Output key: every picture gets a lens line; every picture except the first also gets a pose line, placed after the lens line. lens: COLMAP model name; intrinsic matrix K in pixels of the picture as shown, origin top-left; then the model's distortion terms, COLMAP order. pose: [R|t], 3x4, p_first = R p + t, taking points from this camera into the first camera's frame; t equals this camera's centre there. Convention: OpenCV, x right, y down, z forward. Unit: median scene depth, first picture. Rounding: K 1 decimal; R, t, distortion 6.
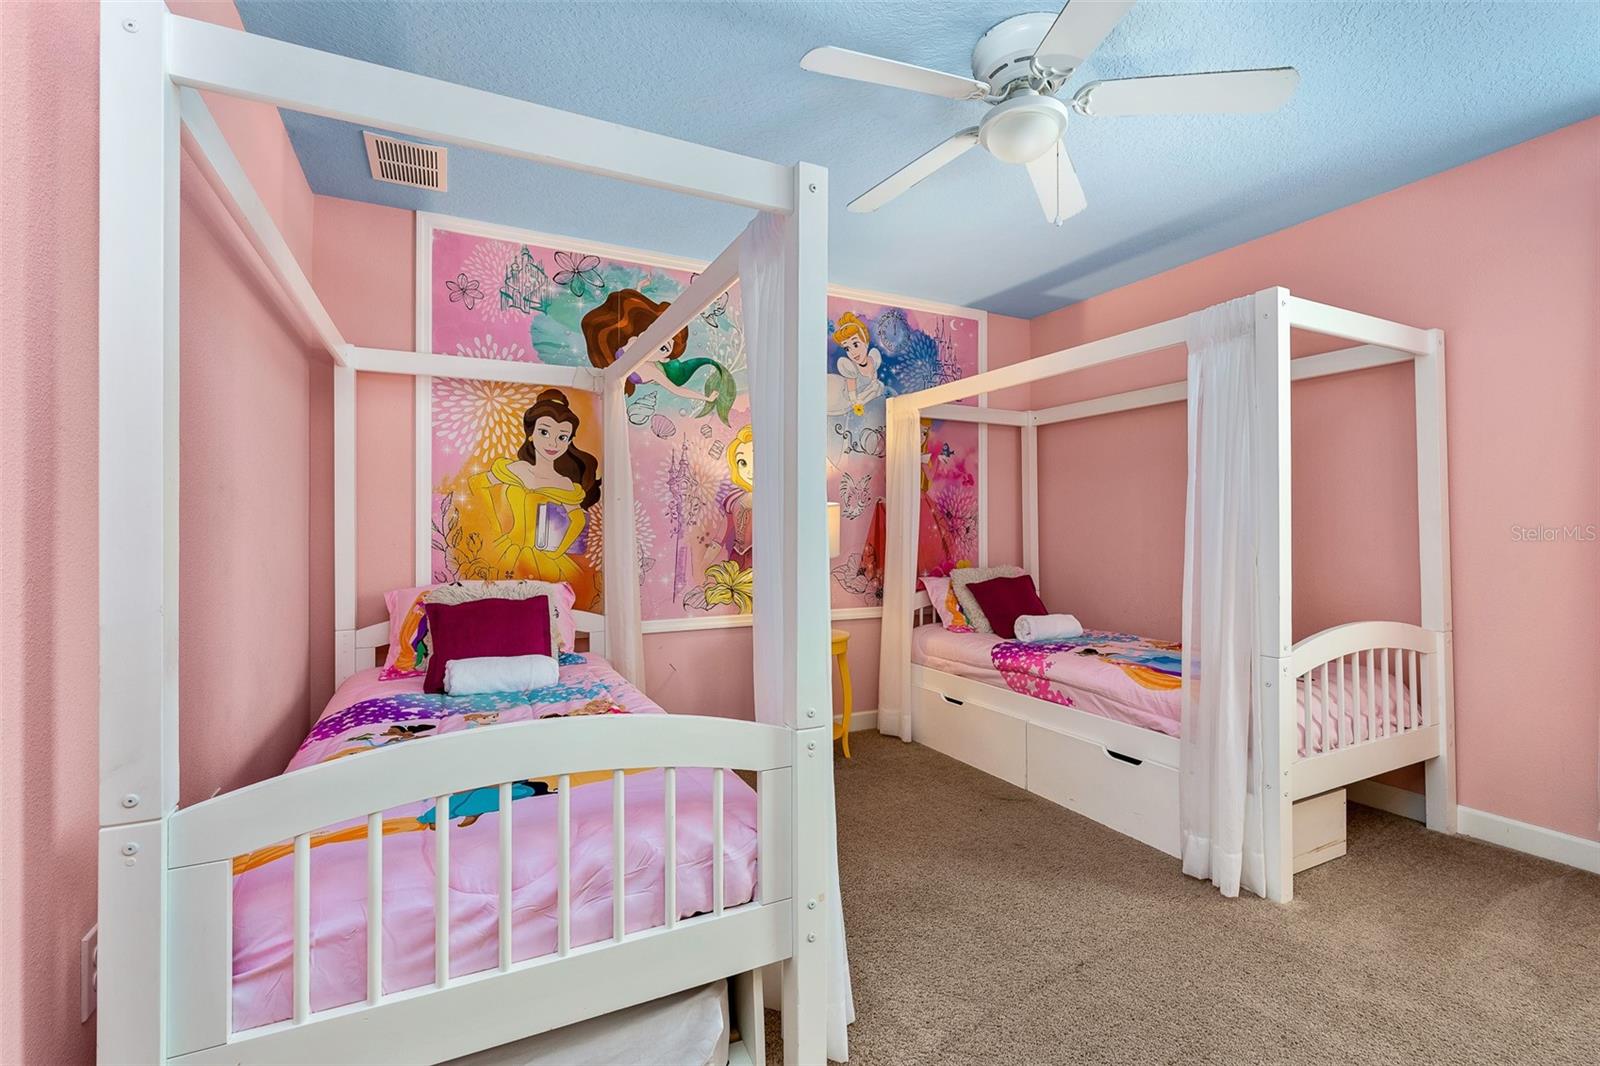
lens RADIAL K [[704.1, 0, 796.9], [0, 704.1, 529.6], [0, 0, 1]] dist [0.004076, 0.000363]
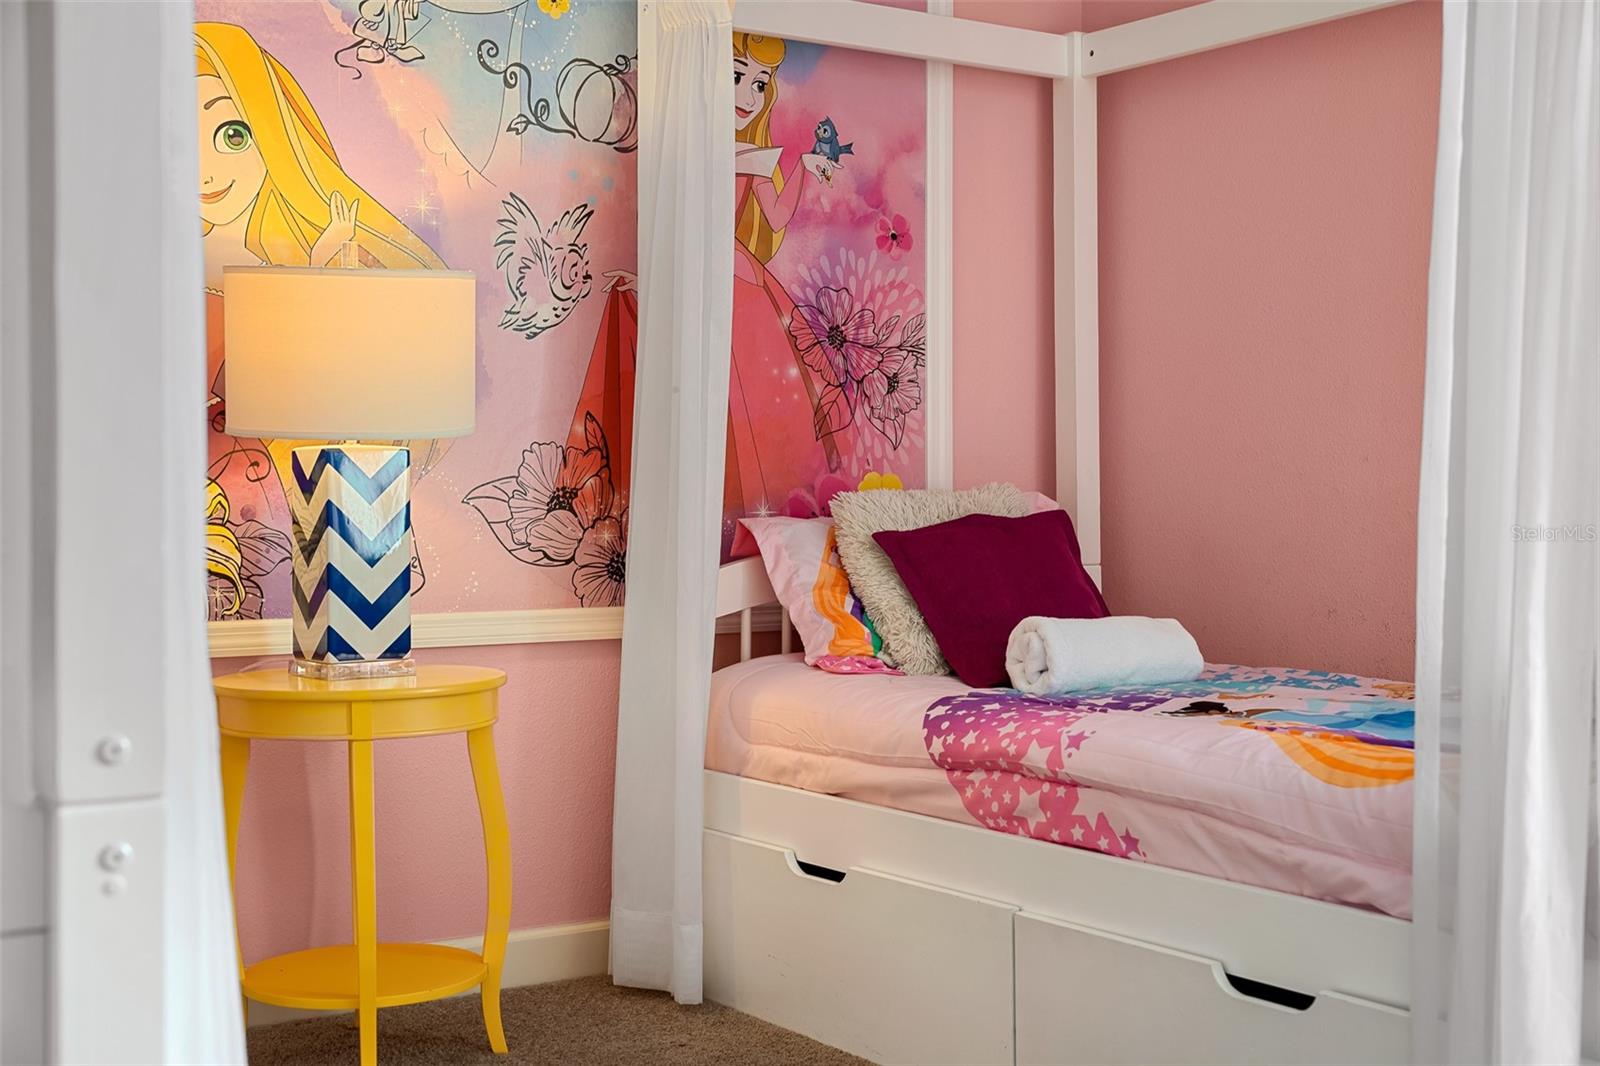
lens RADIAL K [[2082.7, 0, 791.6], [0, 2082.7, 533.3], [0, 0, 1]] dist [0.034886, 0.000000]
pose [[0.990927, -0.001421, 0.134394, 0.073890], [-0.001786, 0.999716, 0.023745, 0.057792], [-0.134389, -0.023770, 0.990644, 0.029281]]
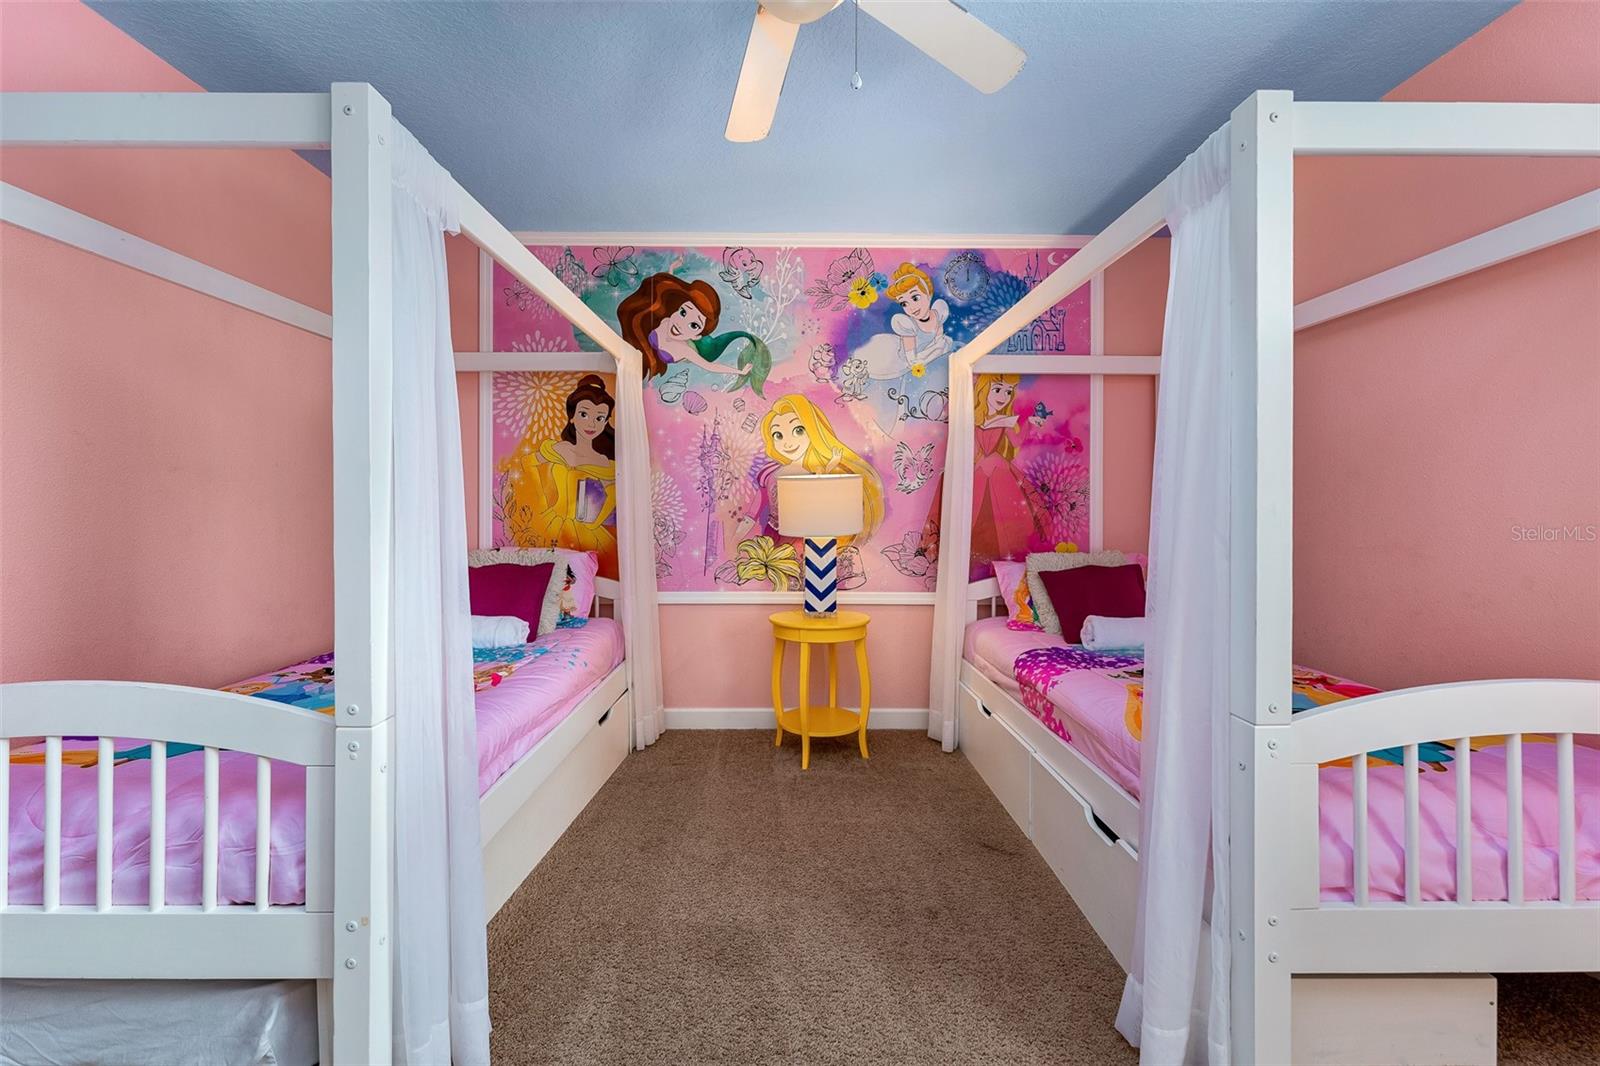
lens RADIAL K [[654.6, 0, 787.6], [0, 654.6, 510.5], [0, 0, 1]] dist [0.001885, 0.000363]
pose [[0.895994, 0.009173, -0.443972, 0.340354], [-0.006022, 0.999946, 0.008506, 0.000995], [0.444026, -0.004947, 0.896000, 0.200415]]
